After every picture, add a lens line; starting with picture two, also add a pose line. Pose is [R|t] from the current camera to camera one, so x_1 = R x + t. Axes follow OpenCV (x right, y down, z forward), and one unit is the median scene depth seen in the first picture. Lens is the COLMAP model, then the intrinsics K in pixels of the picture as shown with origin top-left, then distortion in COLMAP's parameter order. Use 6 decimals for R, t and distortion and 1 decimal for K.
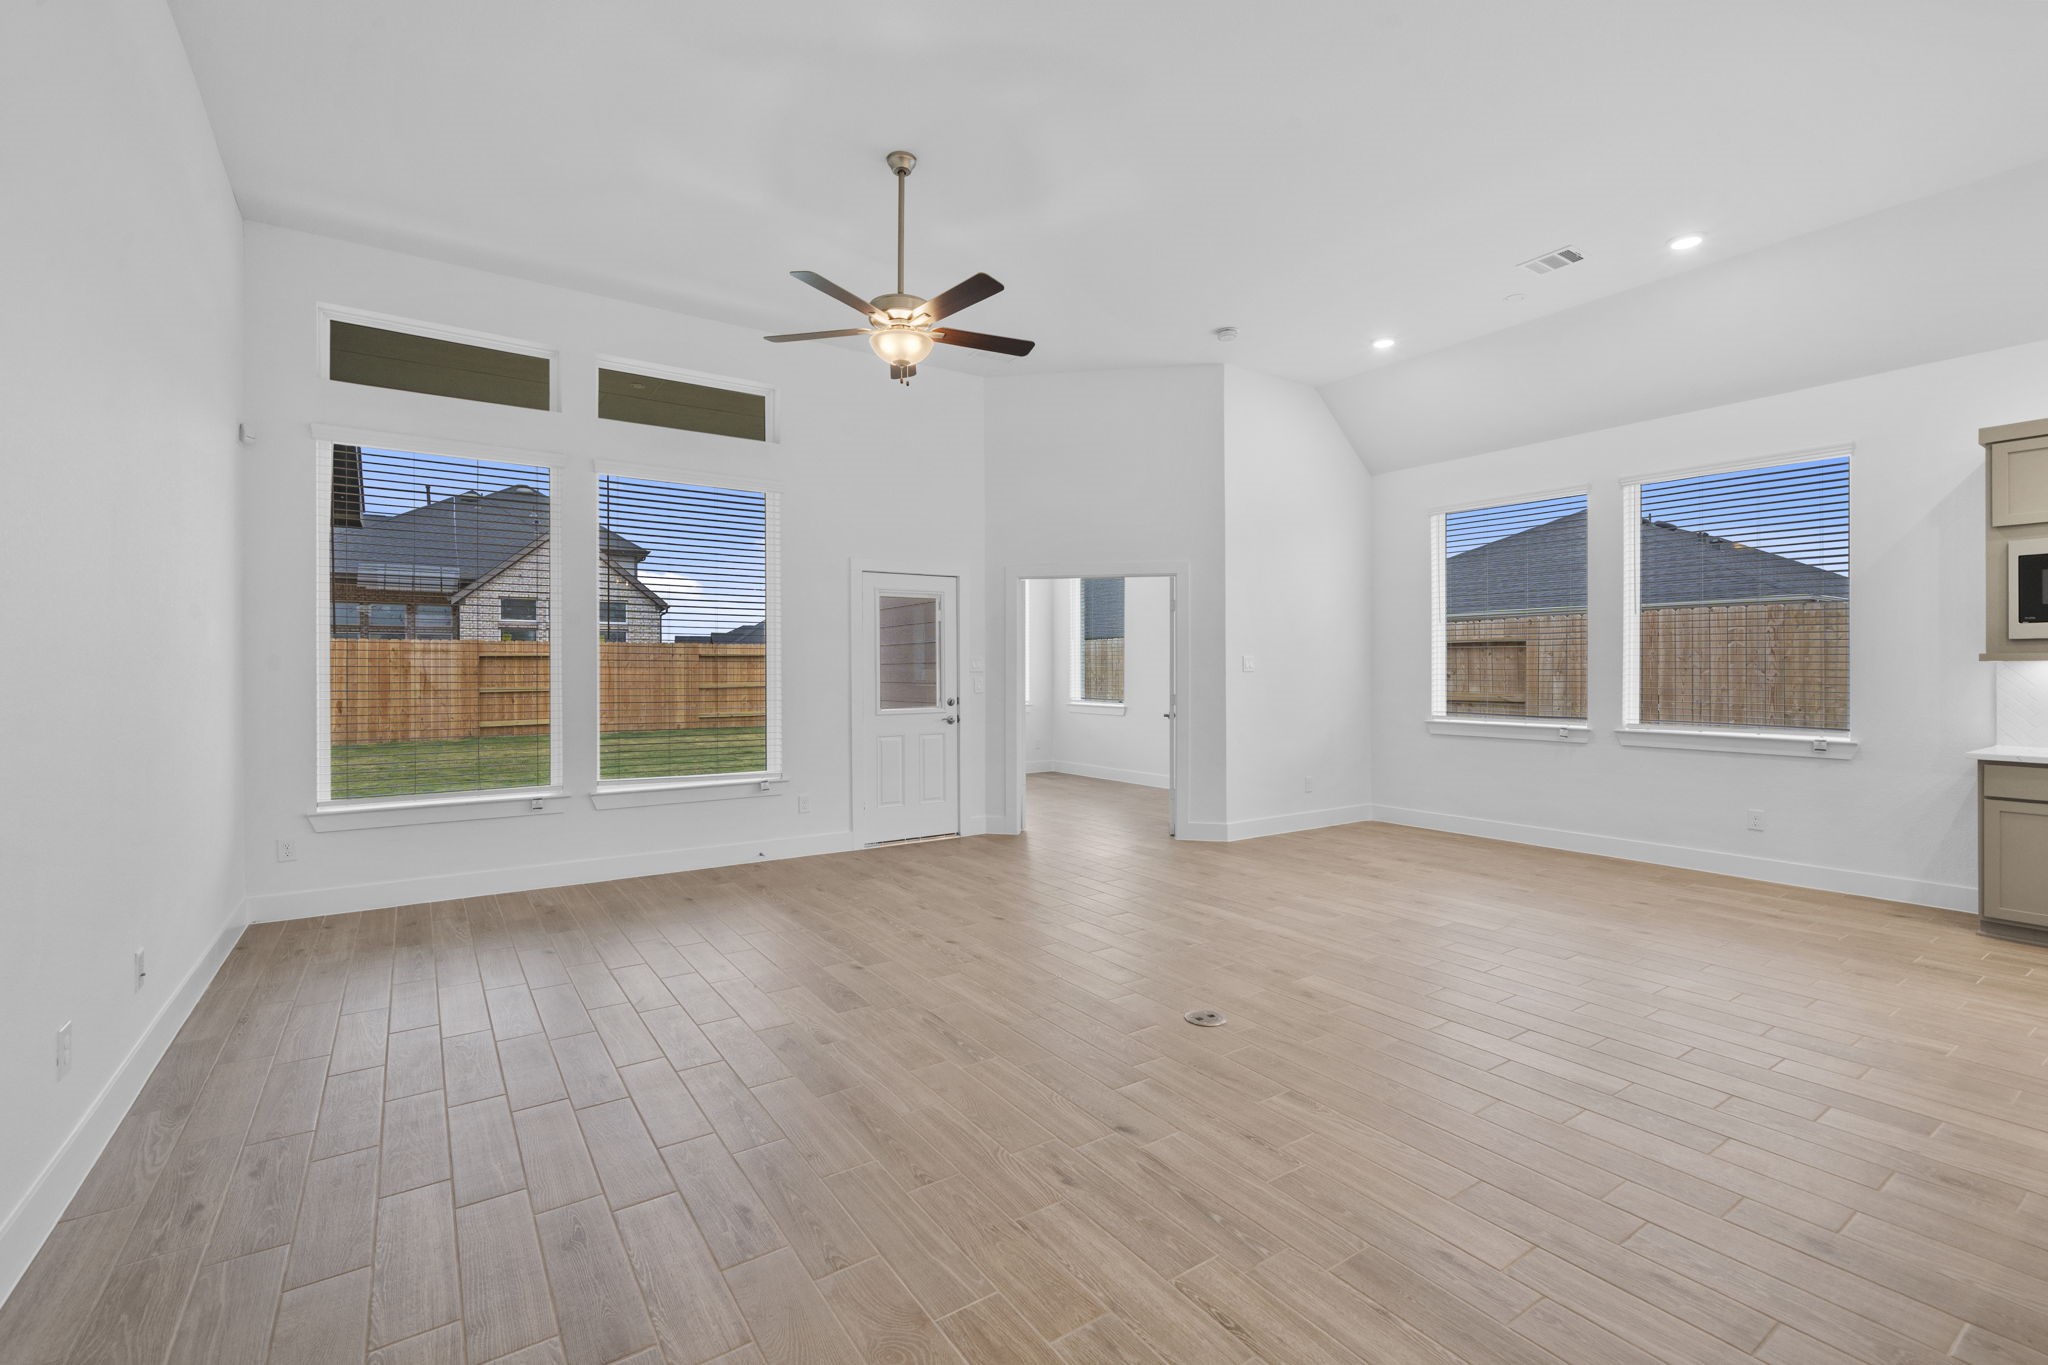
lens RADIAL K [[875.5, 0, 1024.6], [0, 875.5, 675.1], [0, 0, 1]] dist [-0.001895, 0.000168]
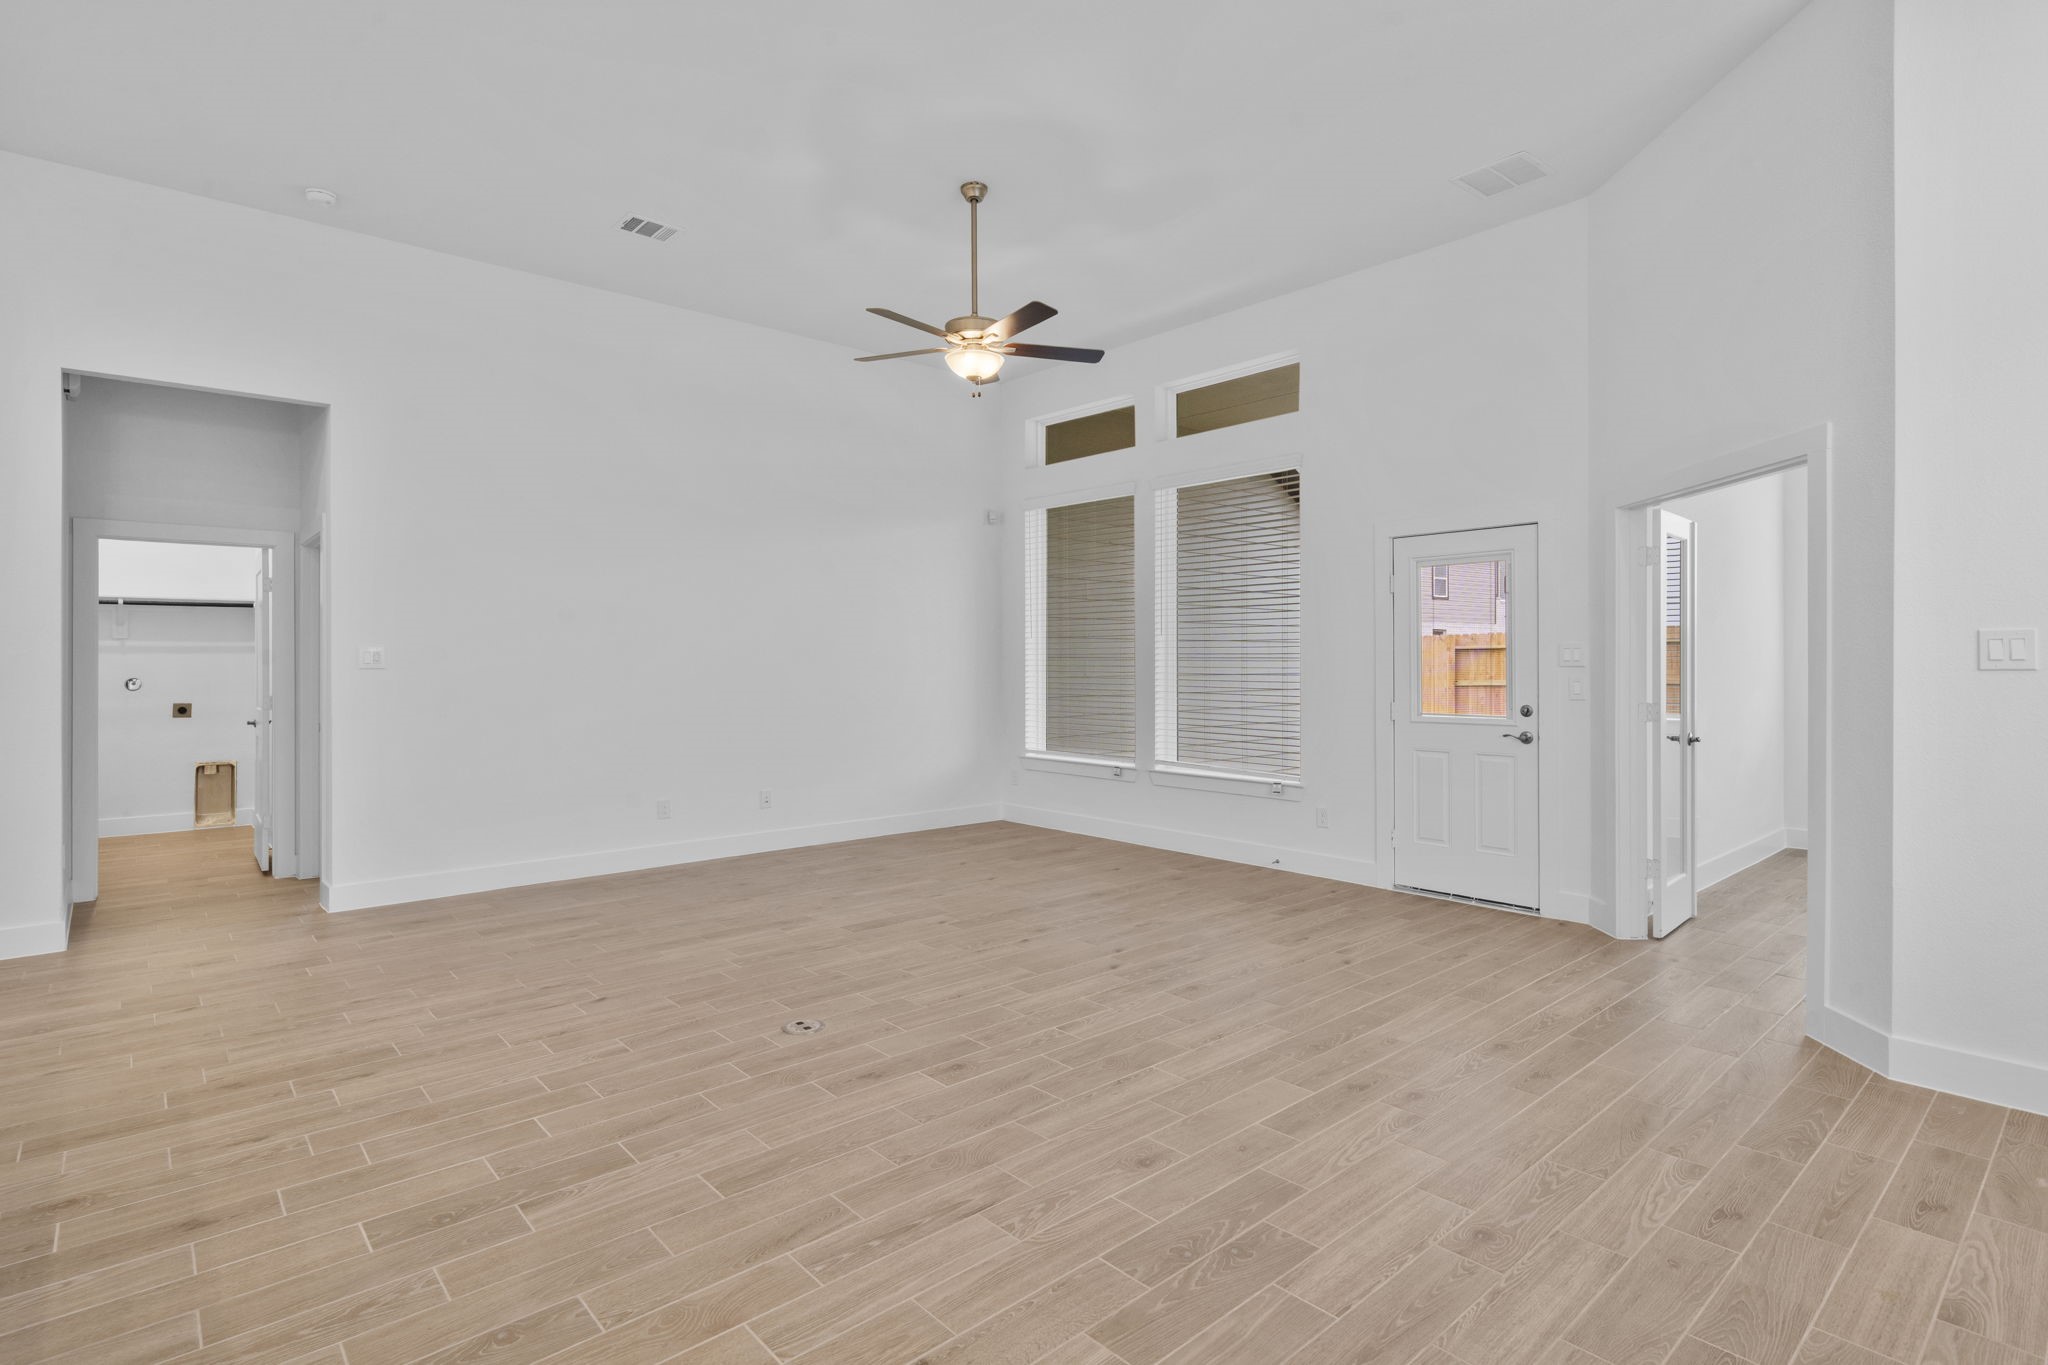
lens RADIAL K [[1028.0, 0, 1028.2], [0, 1028.0, 666.6], [0, 0, 1]] dist [0.000429, -0.000141]
pose [[0.131007, 0.002761, -0.991378, 1.121392], [-0.008186, 0.999965, 0.001703, -0.001794], [0.991348, 0.007893, 0.131025, 0.911817]]
